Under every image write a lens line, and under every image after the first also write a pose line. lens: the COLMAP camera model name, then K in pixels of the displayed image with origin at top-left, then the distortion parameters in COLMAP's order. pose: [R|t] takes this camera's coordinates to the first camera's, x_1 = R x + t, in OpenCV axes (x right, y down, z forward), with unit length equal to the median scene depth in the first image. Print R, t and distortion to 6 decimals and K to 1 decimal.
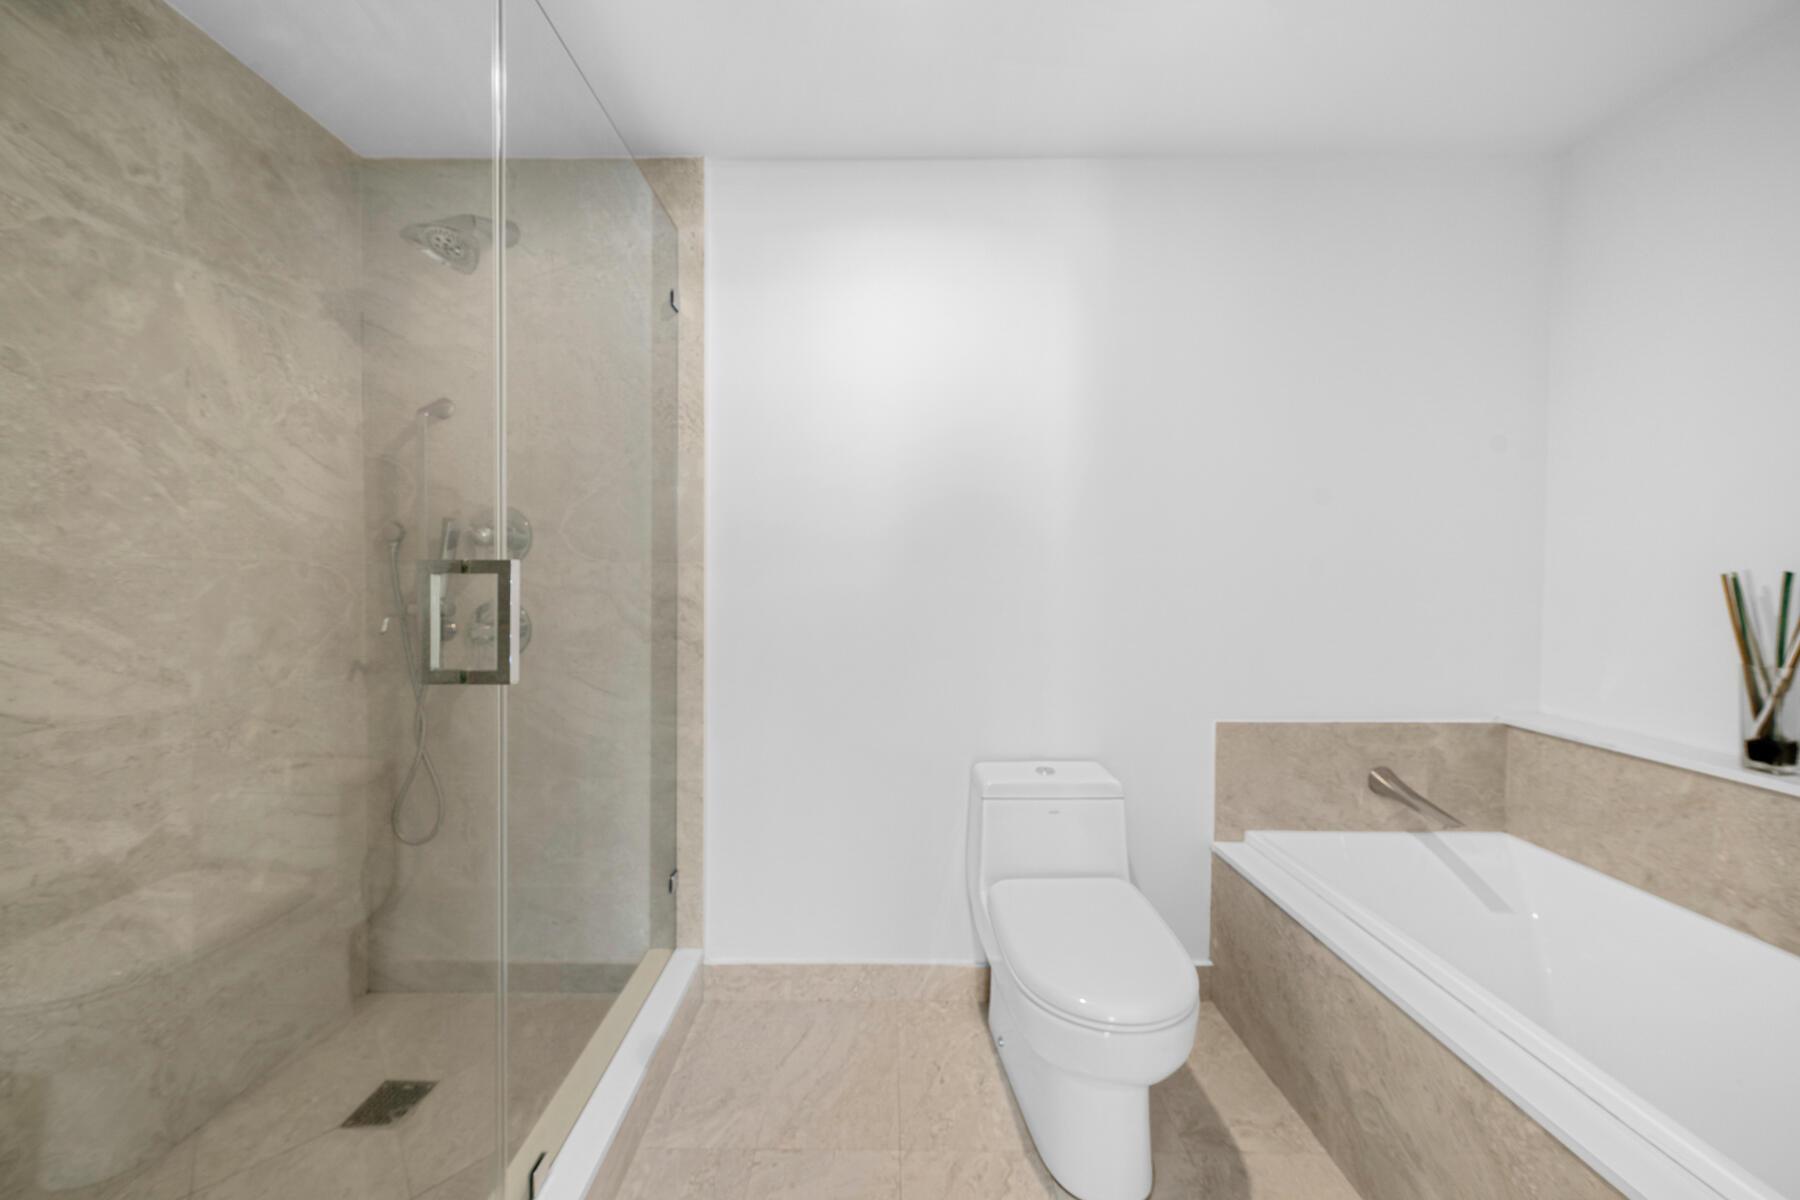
lens RADIAL K [[624.9, 0, 889.0], [0, 624.9, 589.1], [0, 0, 1]] dist [-0.000531, -0.000082]
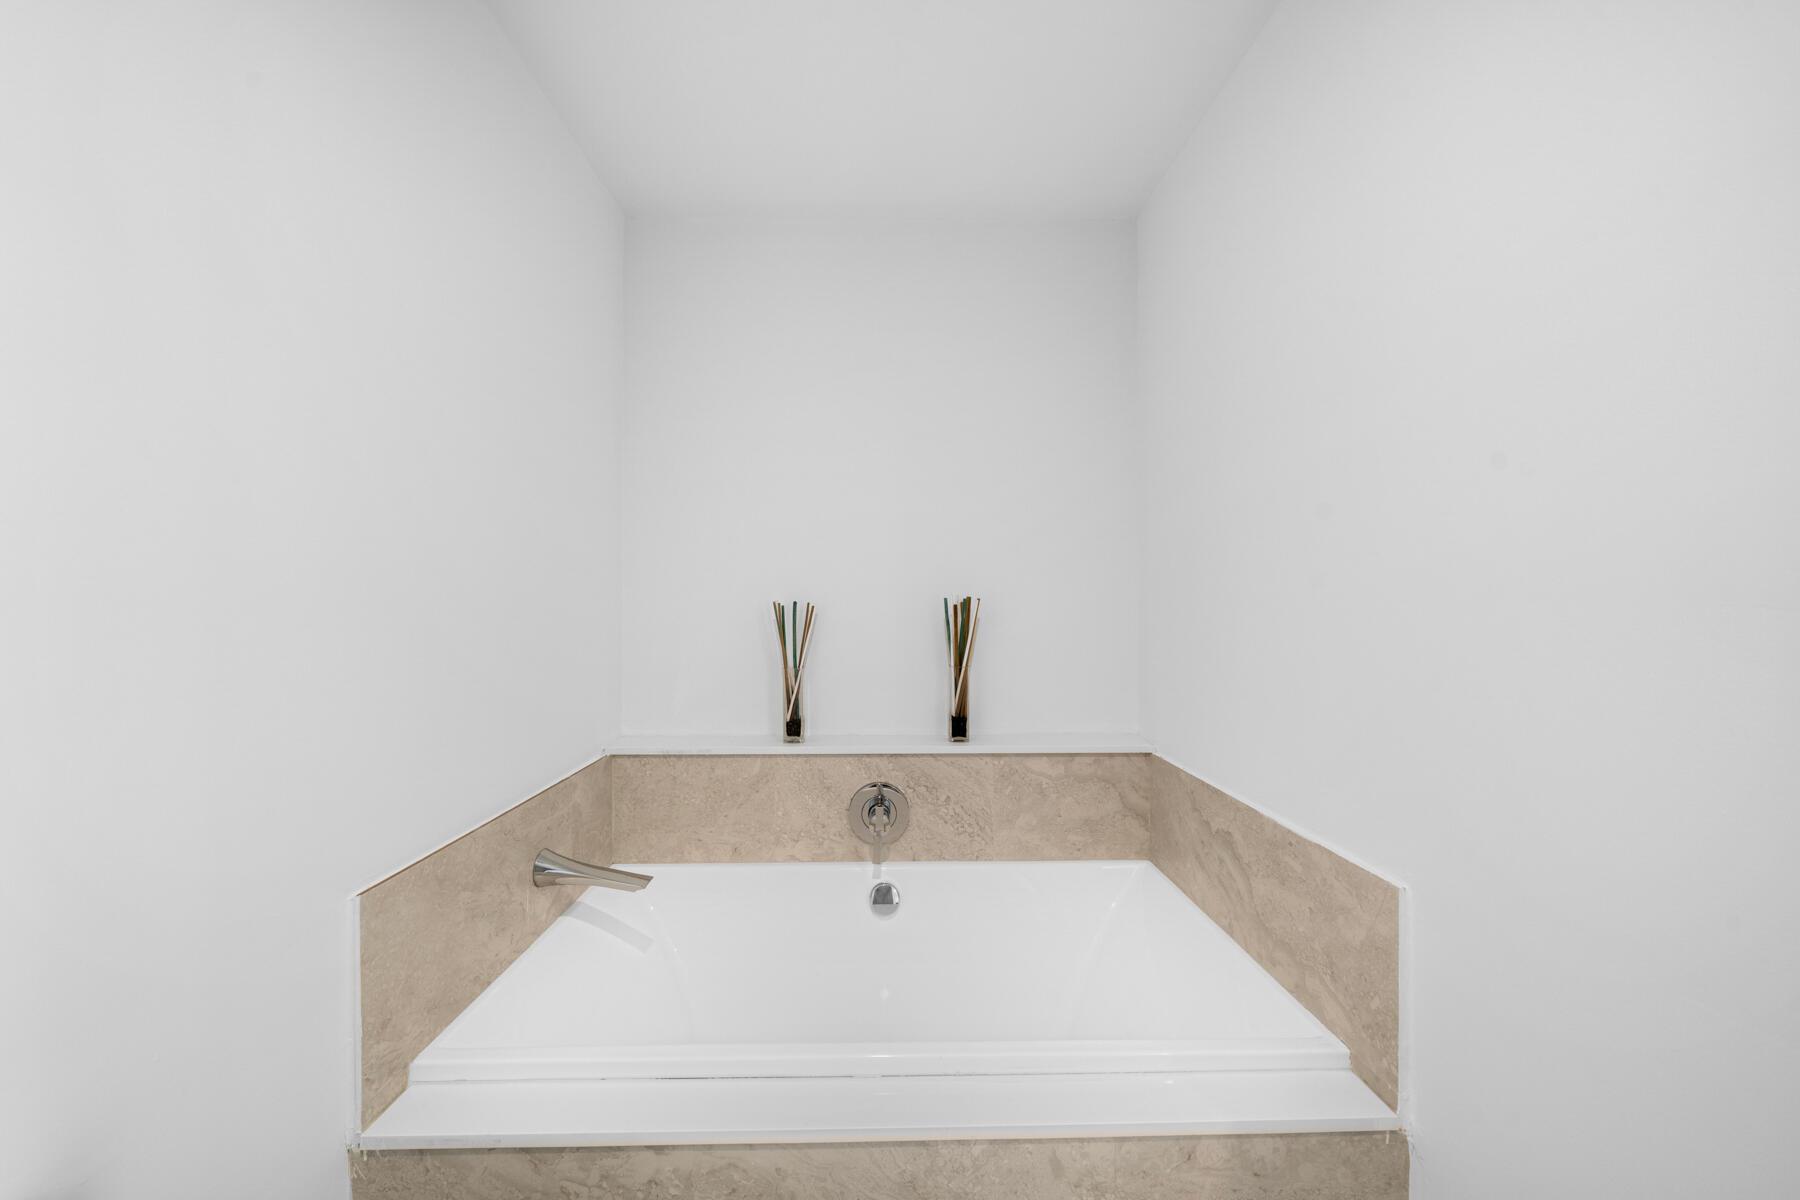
lens RADIAL K [[620.2, 0, 869.9], [0, 620.2, 599.1], [0, 0, 1]] dist [0.000435, 0.000032]
pose [[0.003210, -0.007289, 0.999968, 0.021923], [0.036368, 0.999313, 0.007168, -0.025646], [-0.999333, 0.036344, 0.003473, 0.750565]]
